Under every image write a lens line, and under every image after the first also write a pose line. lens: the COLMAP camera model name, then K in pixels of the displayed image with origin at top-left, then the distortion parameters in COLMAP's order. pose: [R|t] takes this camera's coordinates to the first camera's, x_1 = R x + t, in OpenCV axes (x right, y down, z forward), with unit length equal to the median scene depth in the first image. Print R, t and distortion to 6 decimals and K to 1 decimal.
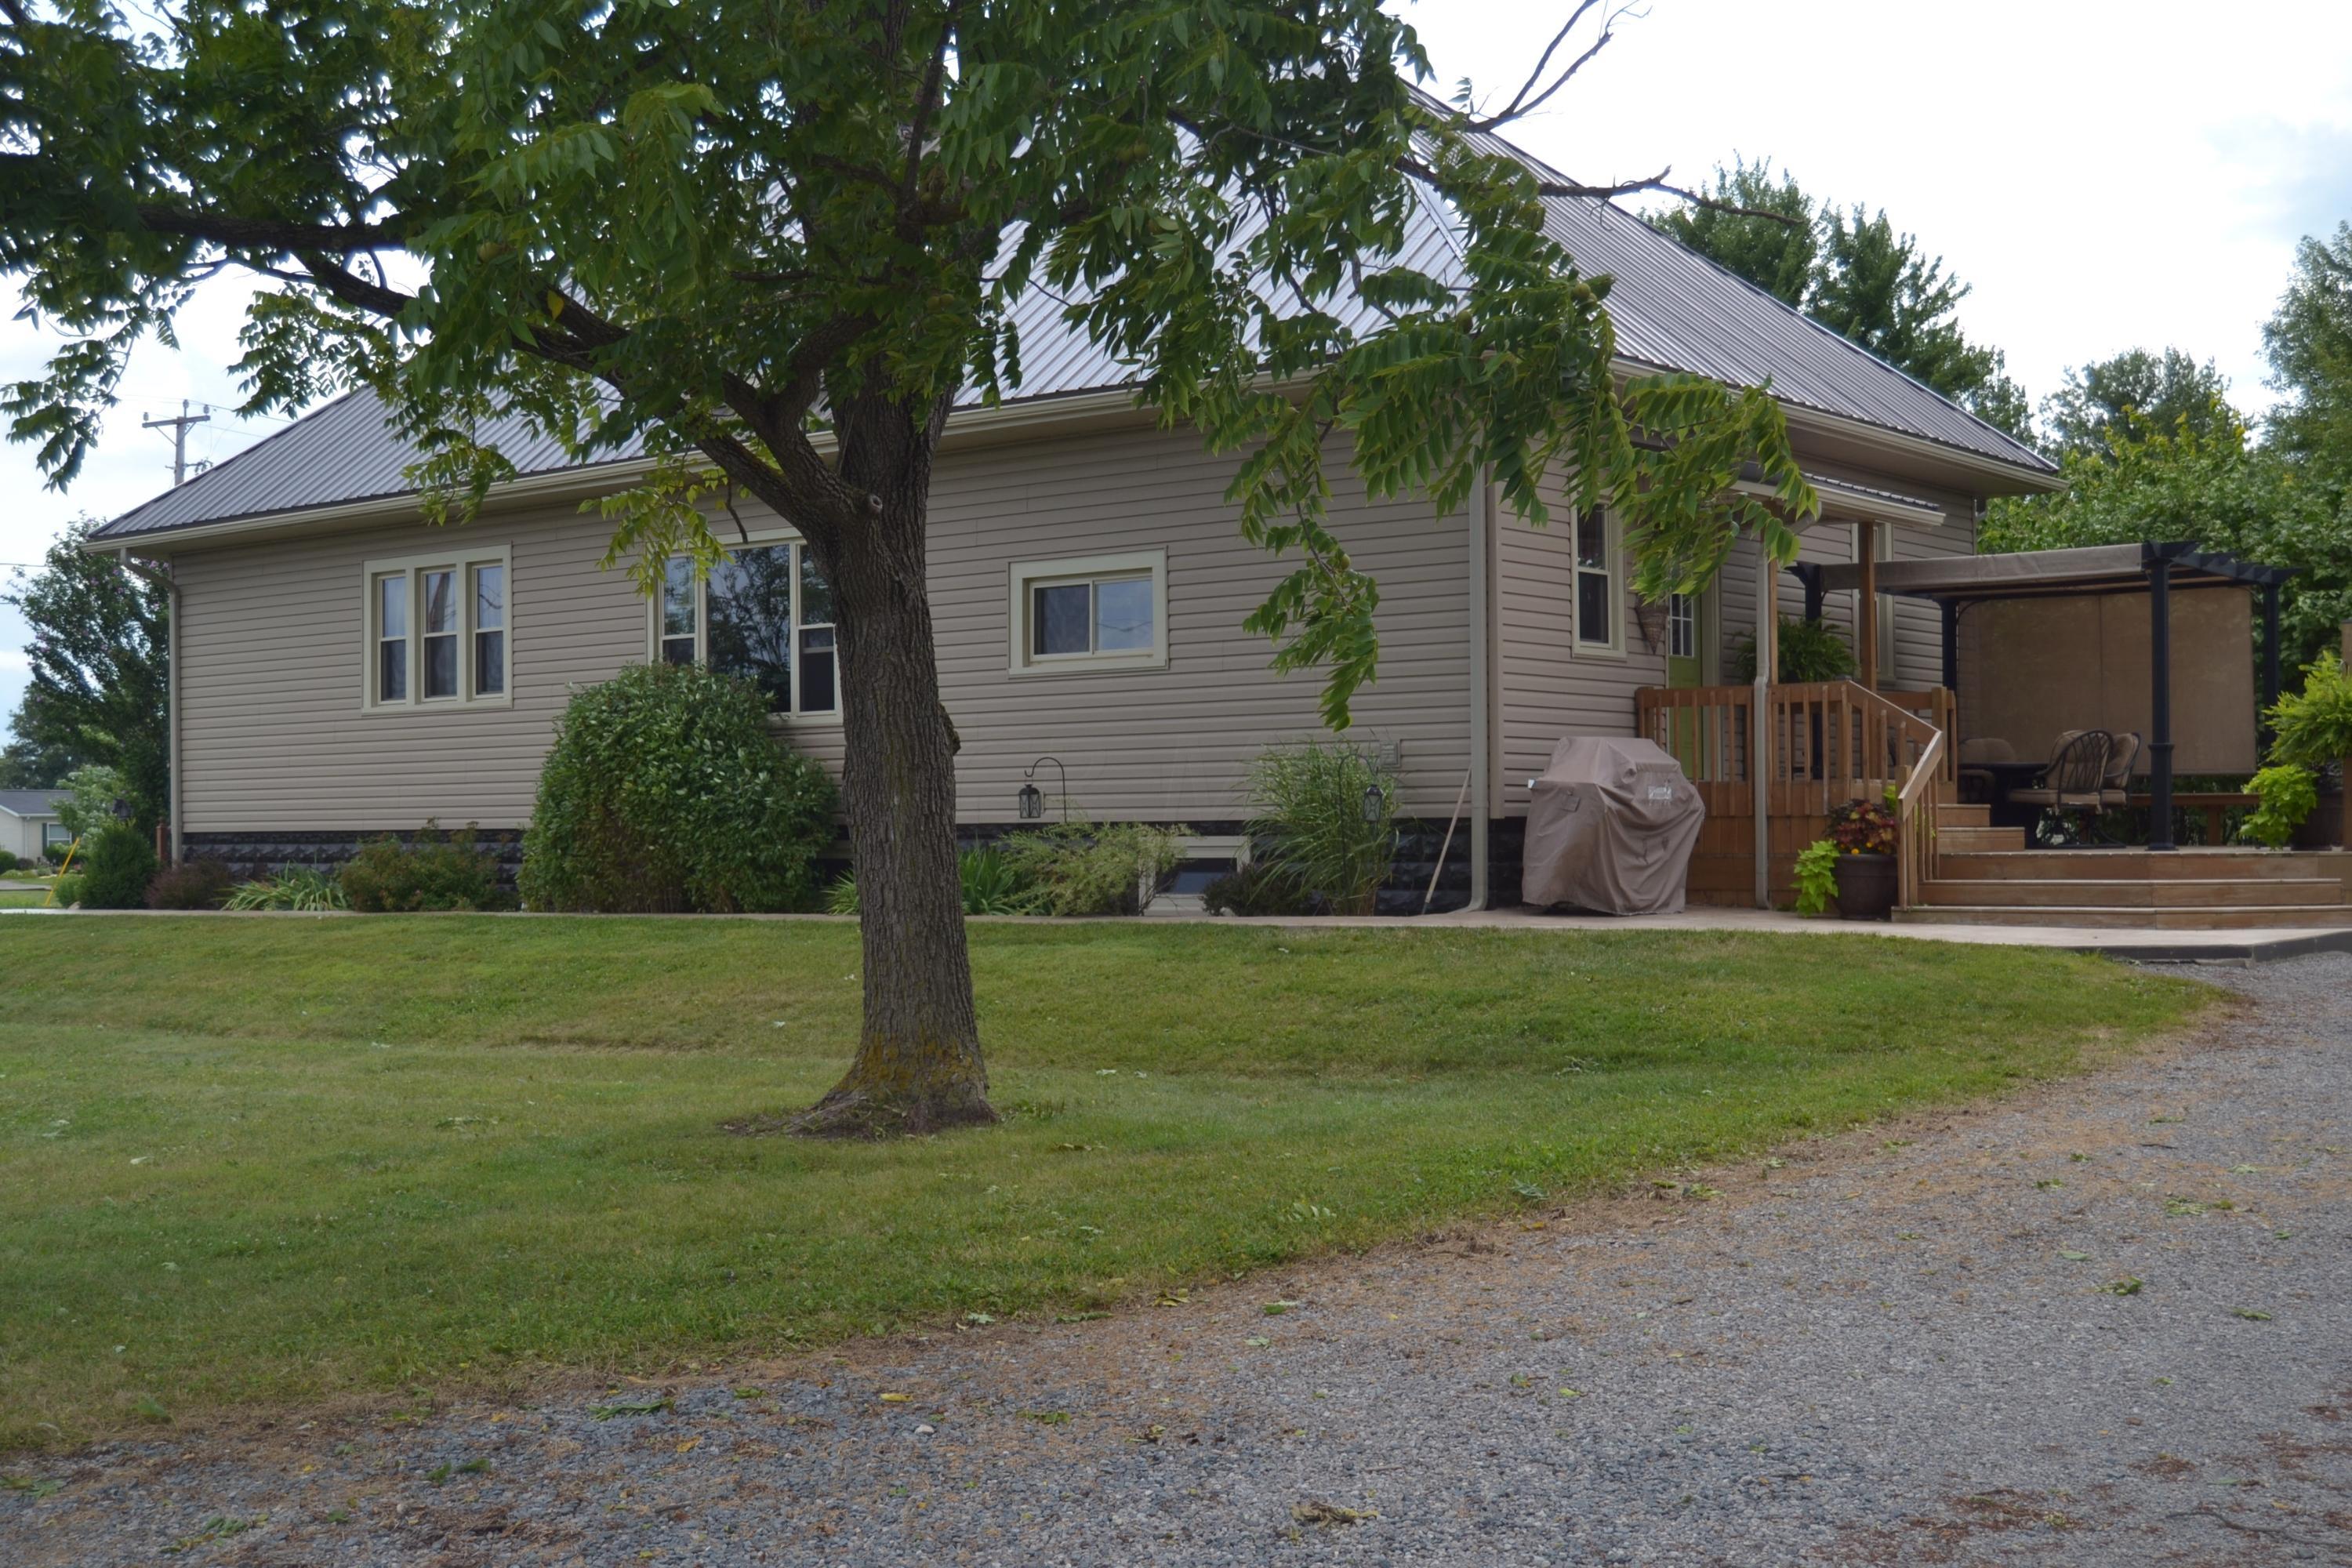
lens RADIAL K [[2739.6, 0, 1176.0], [0, 2739.6, 784.0], [0, 0, 1]] dist [-0.054978, 0.012677]
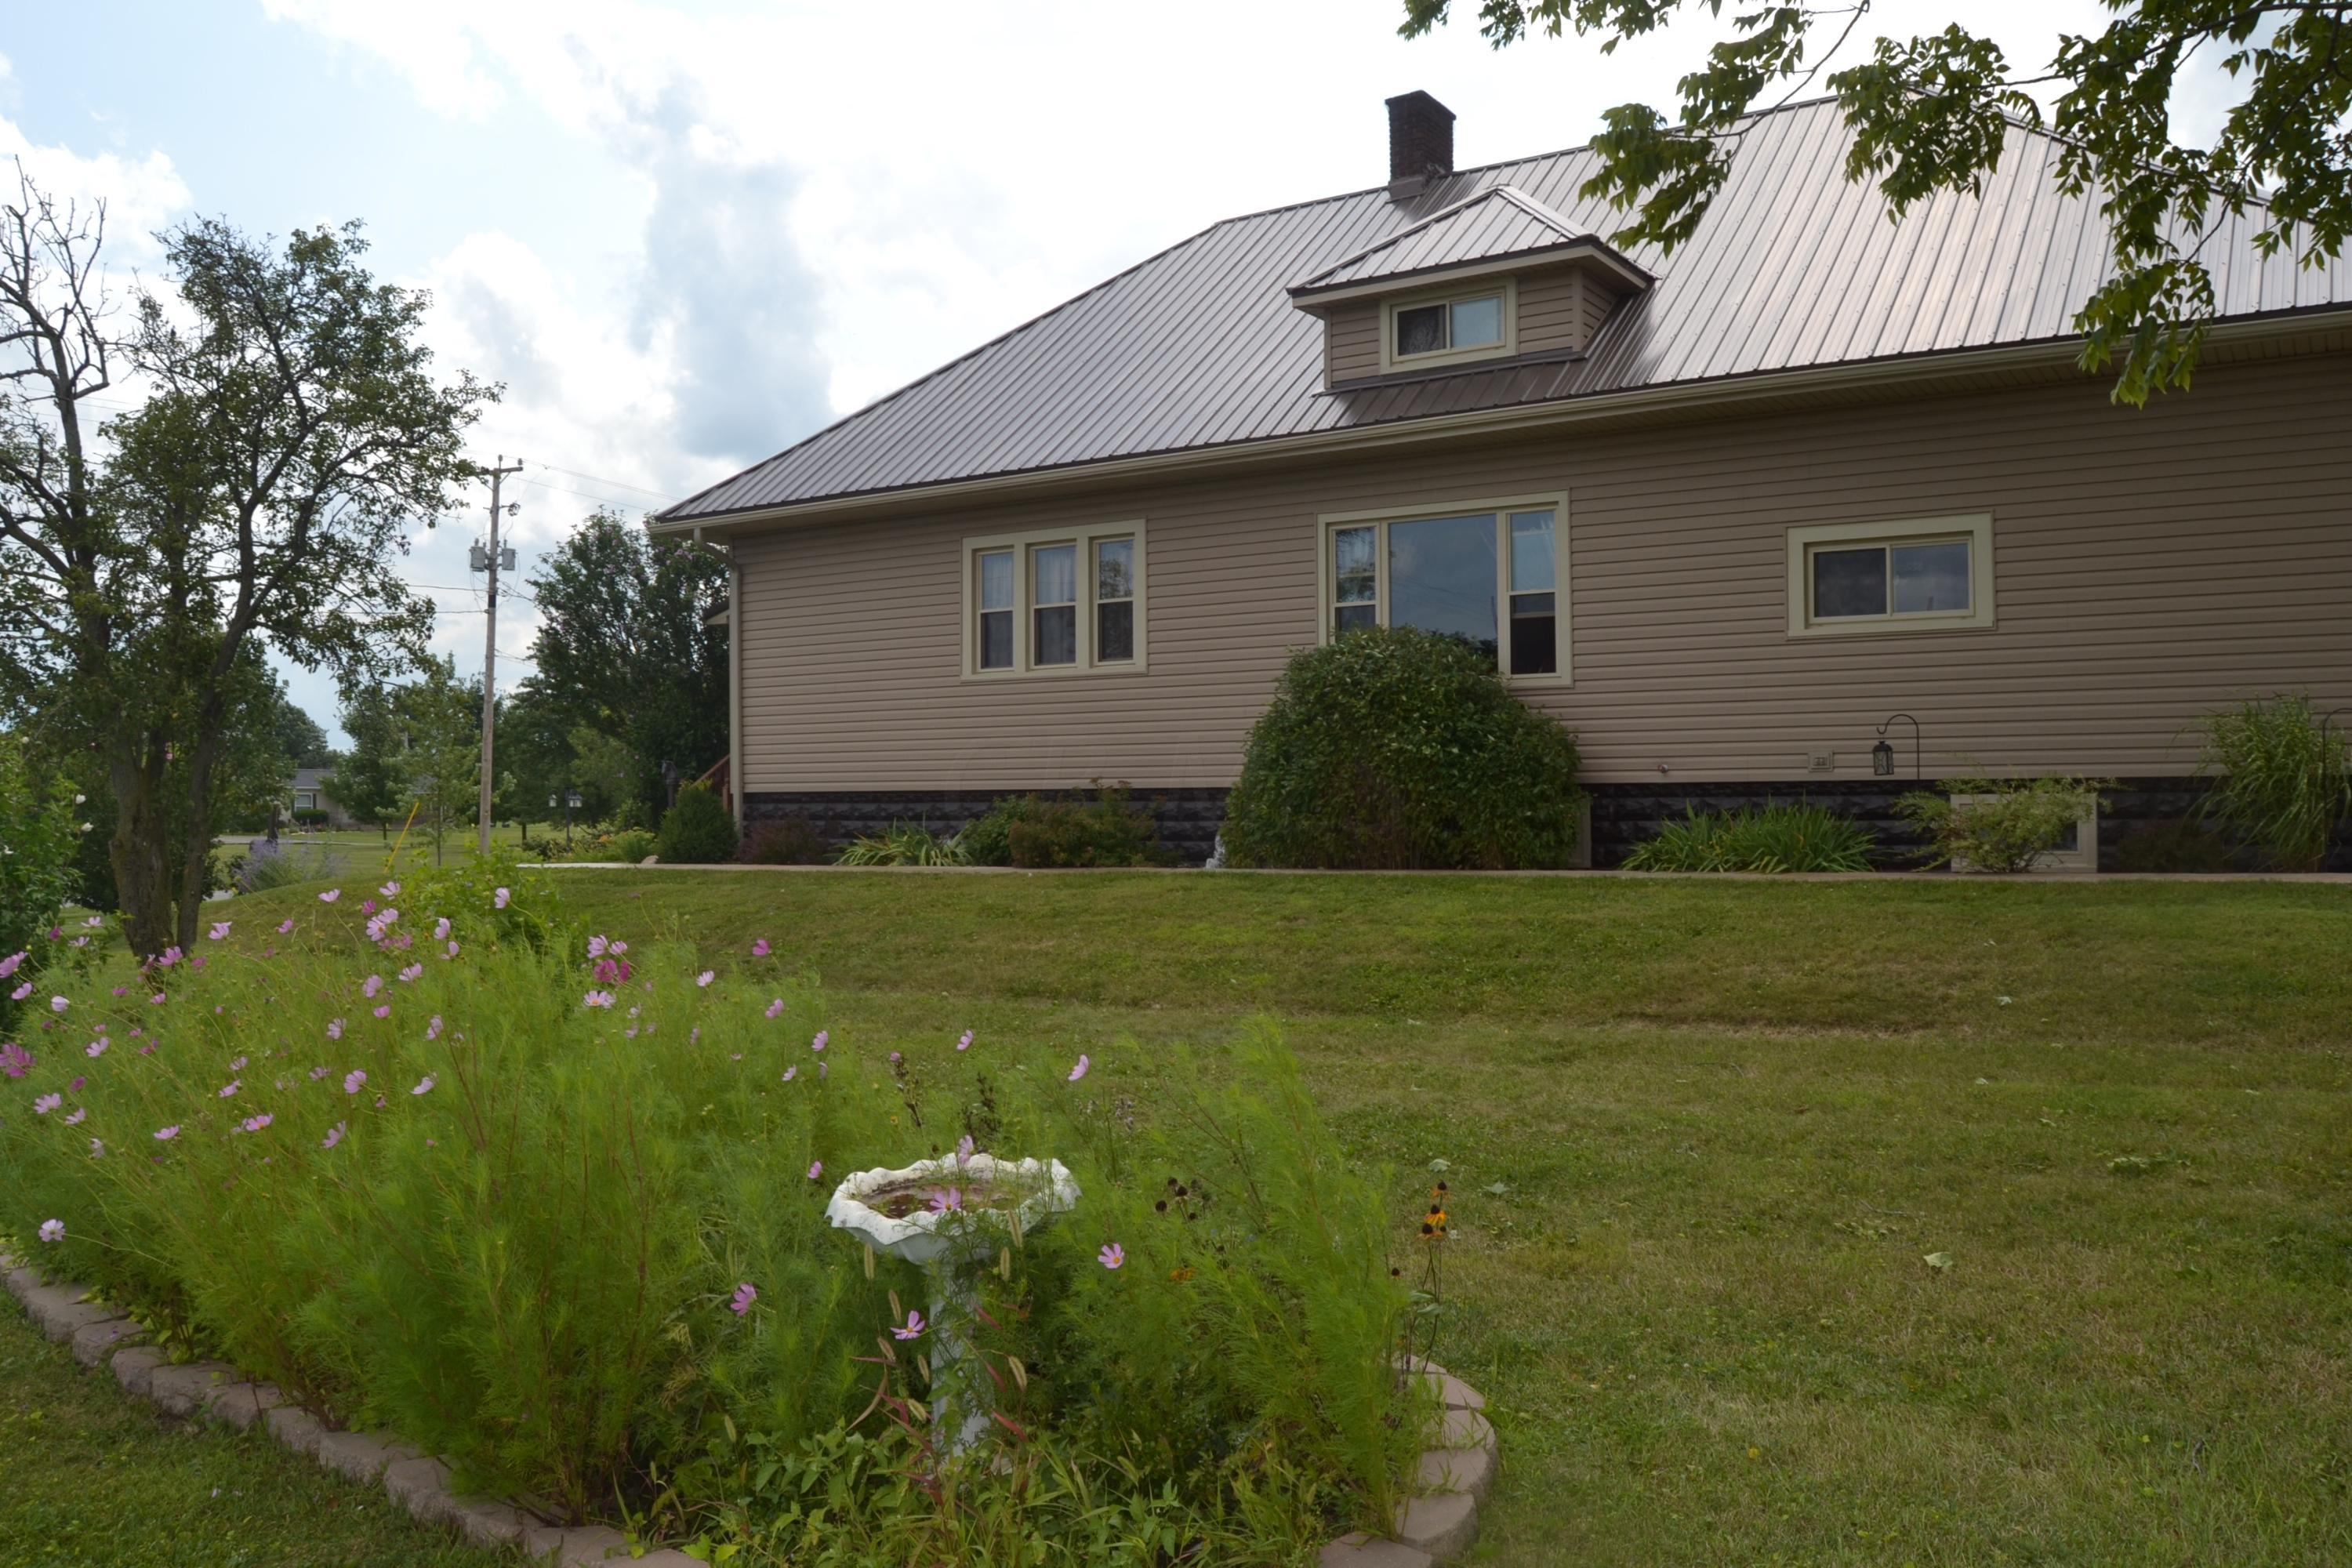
lens RADIAL K [[1872.2, 0, 1176.0], [0, 1872.2, 784.0], [0, 0, 1]] dist [-0.100364, 0.046745]
pose [[0.995897, 0.005166, 0.090343, -0.348290], [-0.005625, 0.999973, 0.004827, 0.013042], [-0.090315, -0.005315, 0.995899, 0.328289]]
